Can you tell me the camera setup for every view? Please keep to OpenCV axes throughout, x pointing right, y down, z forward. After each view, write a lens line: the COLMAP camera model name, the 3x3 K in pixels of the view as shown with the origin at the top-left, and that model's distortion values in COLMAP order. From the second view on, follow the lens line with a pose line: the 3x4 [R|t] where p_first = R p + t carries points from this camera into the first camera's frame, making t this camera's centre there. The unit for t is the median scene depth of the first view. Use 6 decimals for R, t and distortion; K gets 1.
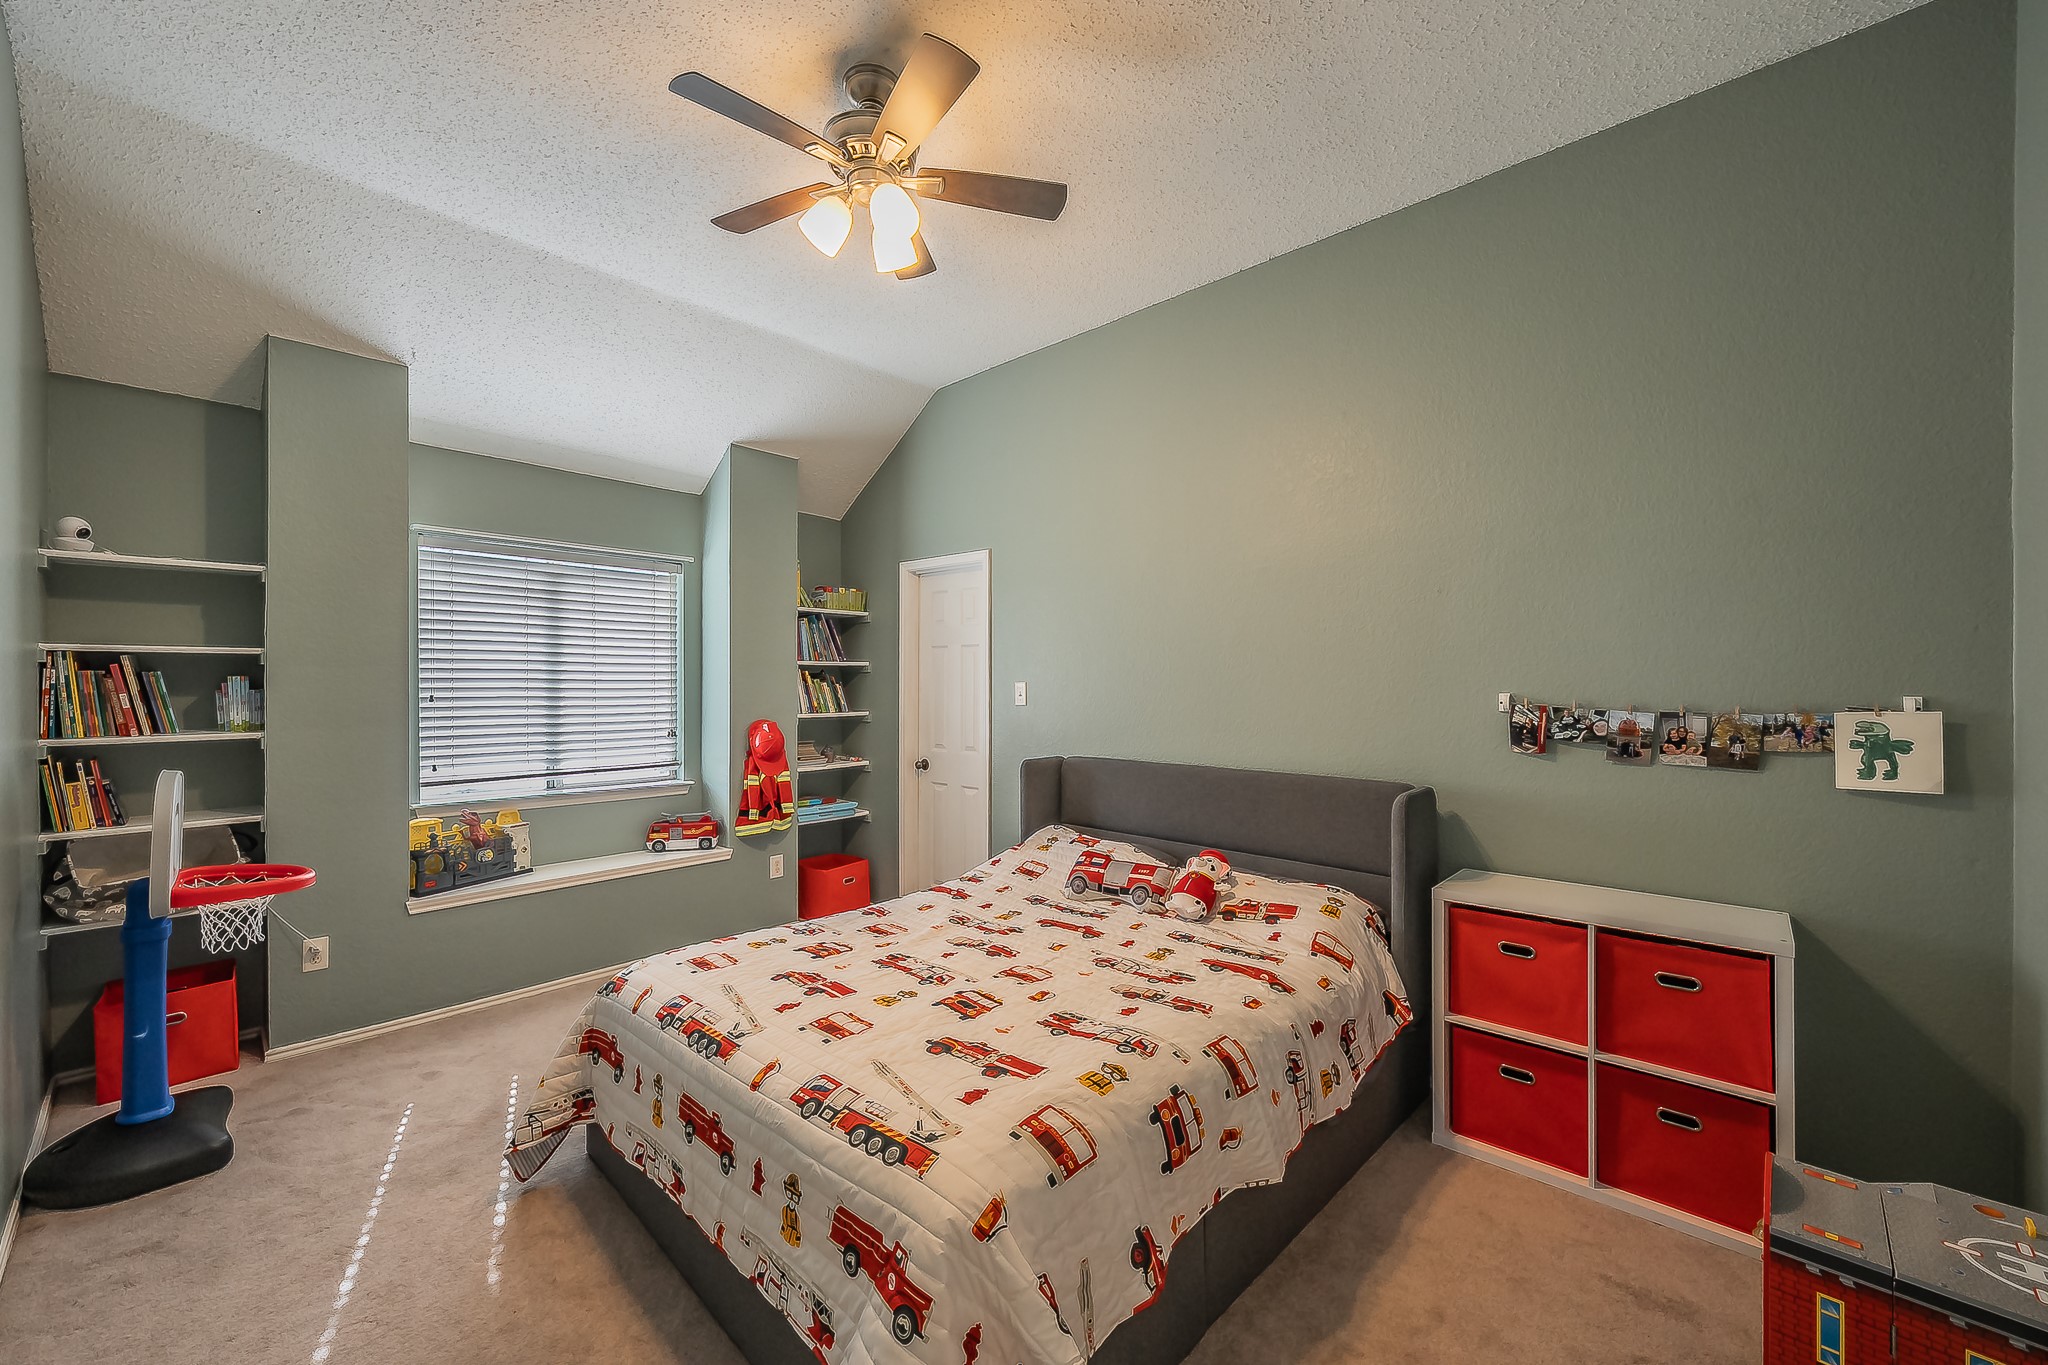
lens RADIAL K [[815.0, 0, 969.0], [0, 815.0, 684.4], [0, 0, 1]] dist [-0.002086, -0.000074]
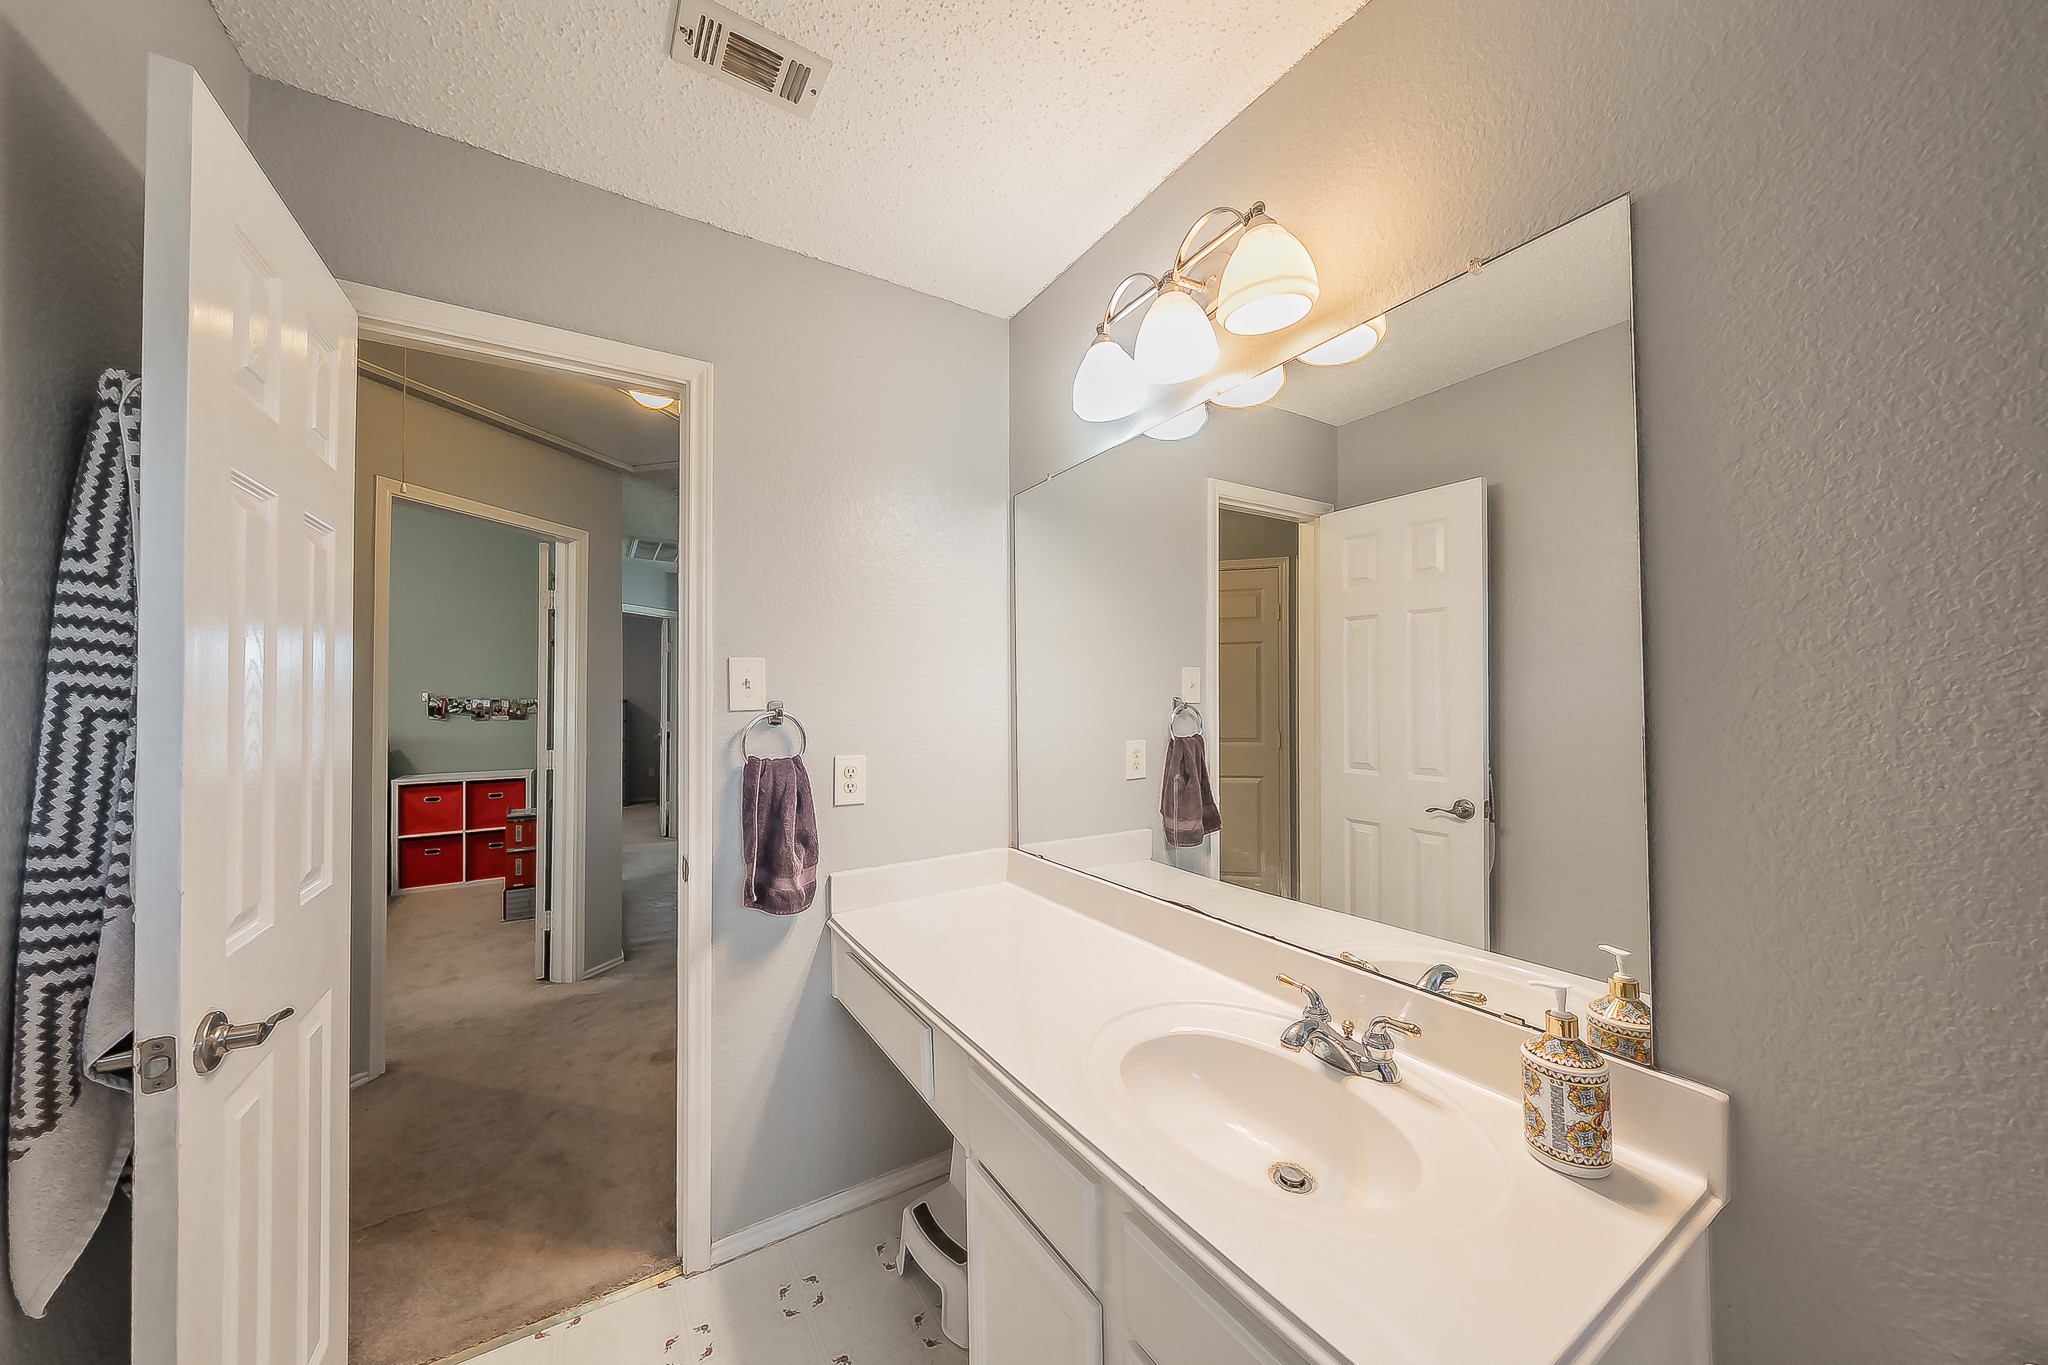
lens RADIAL K [[700.6, 0, 1032.3], [0, 700.6, 684.0], [0, 0, 1]] dist [-0.001488, -0.000038]
pose [[0.221432, 0.015922, 0.975046, -0.508400], [0.000679, 0.999864, -0.016482, 0.011218], [-0.975175, 0.004312, 0.221391, -0.630506]]
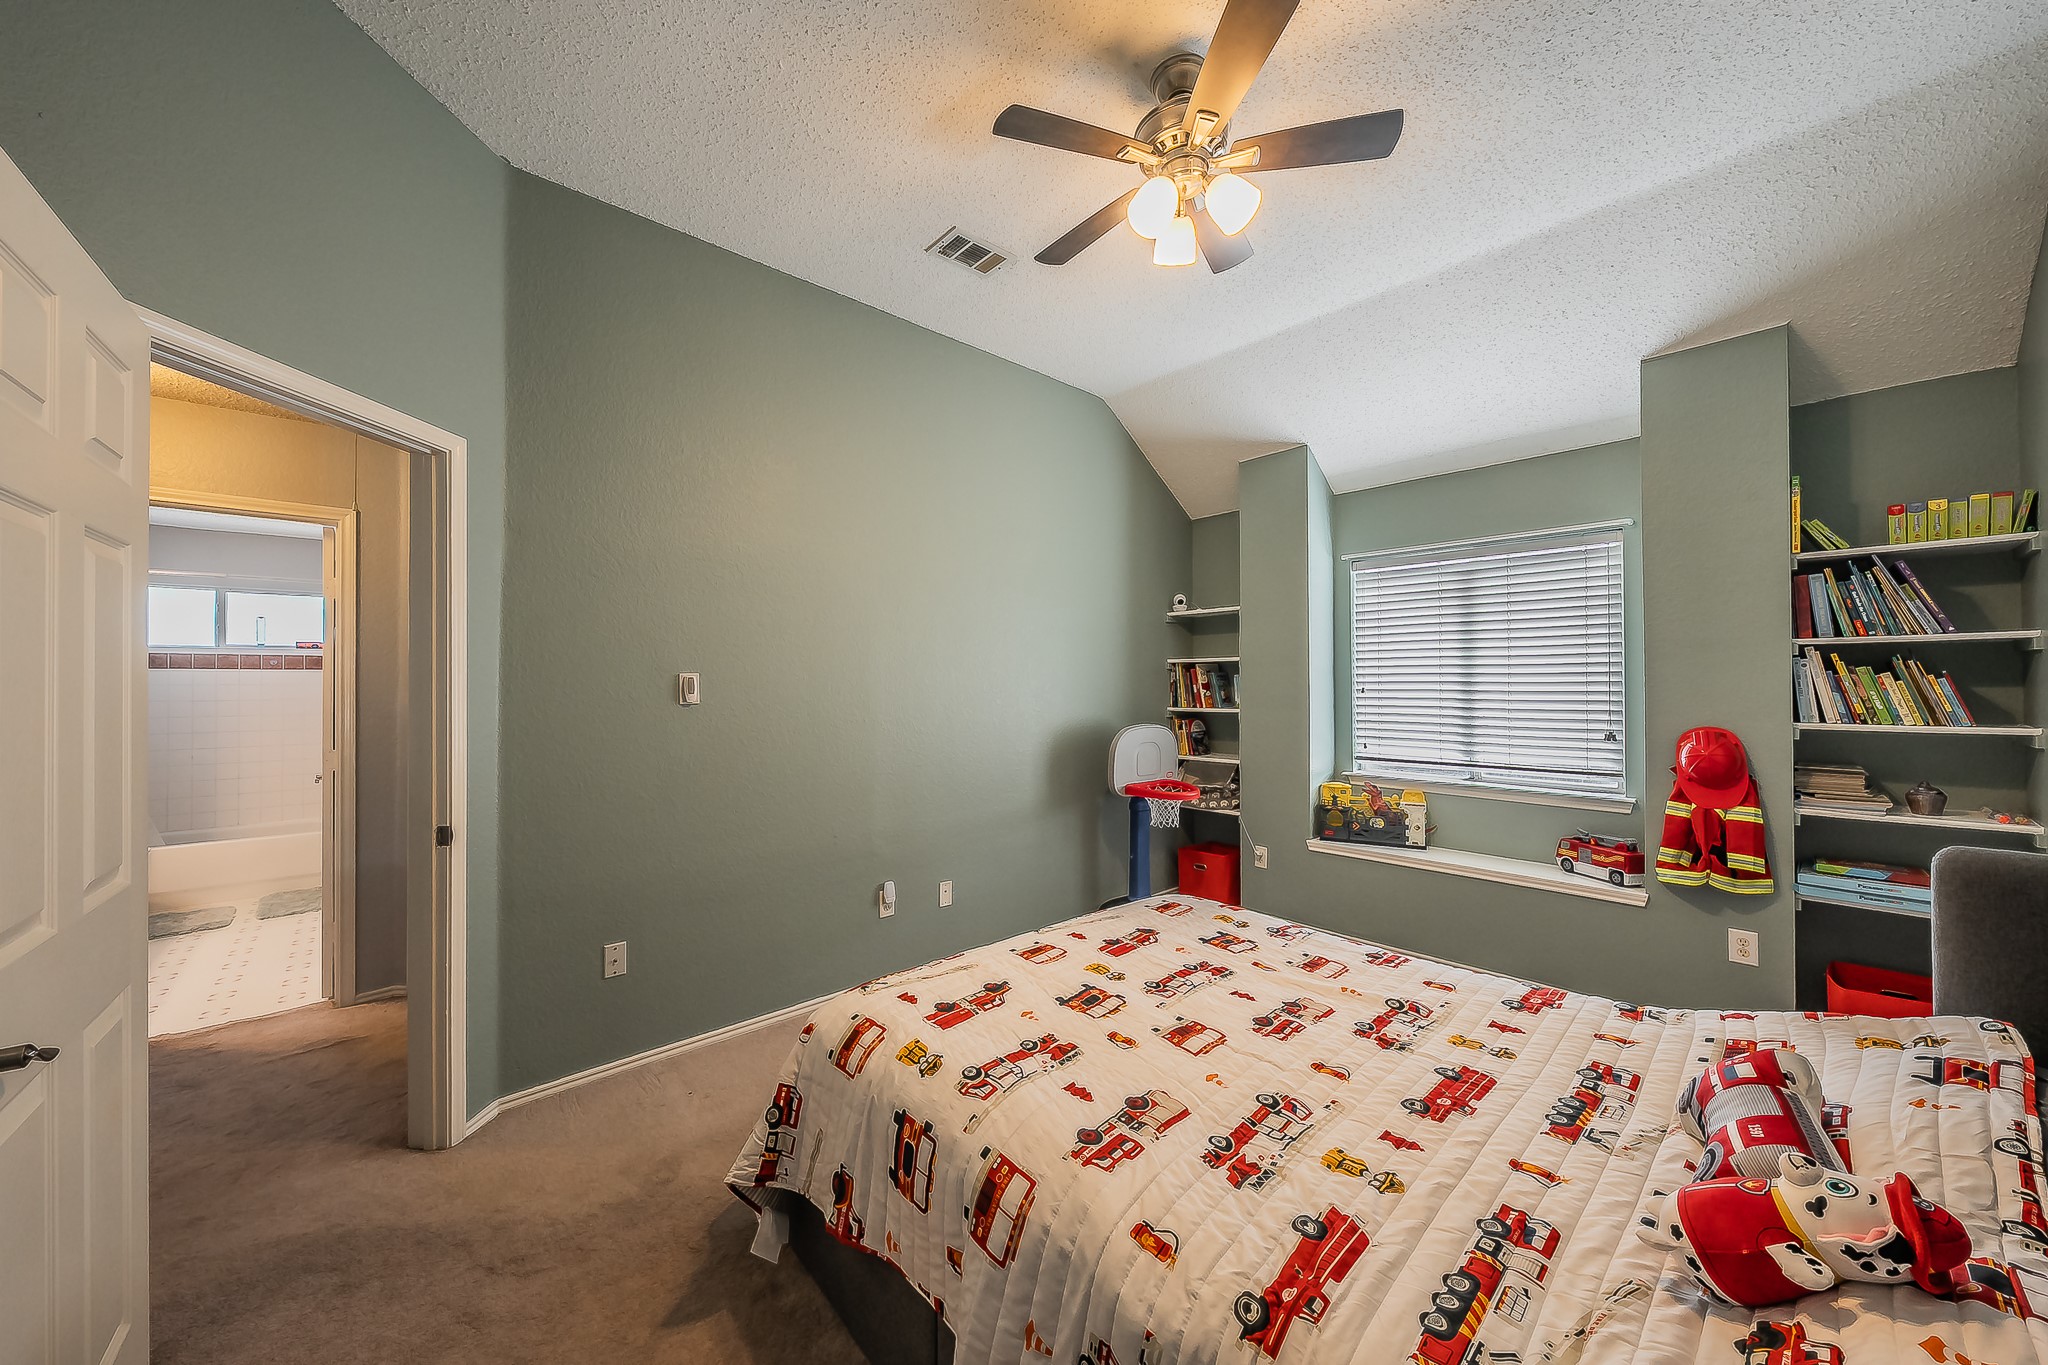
lens RADIAL K [[717.5, 0, 1013.2], [0, 717.5, 677.4], [0, 0, 1]] dist [-0.001509, -0.000023]
pose [[-0.062533, -0.007768, -0.998013, 0.597368], [0.001830, 0.999967, -0.007898, 0.006385], [0.998041, -0.002320, -0.062517, 0.659162]]
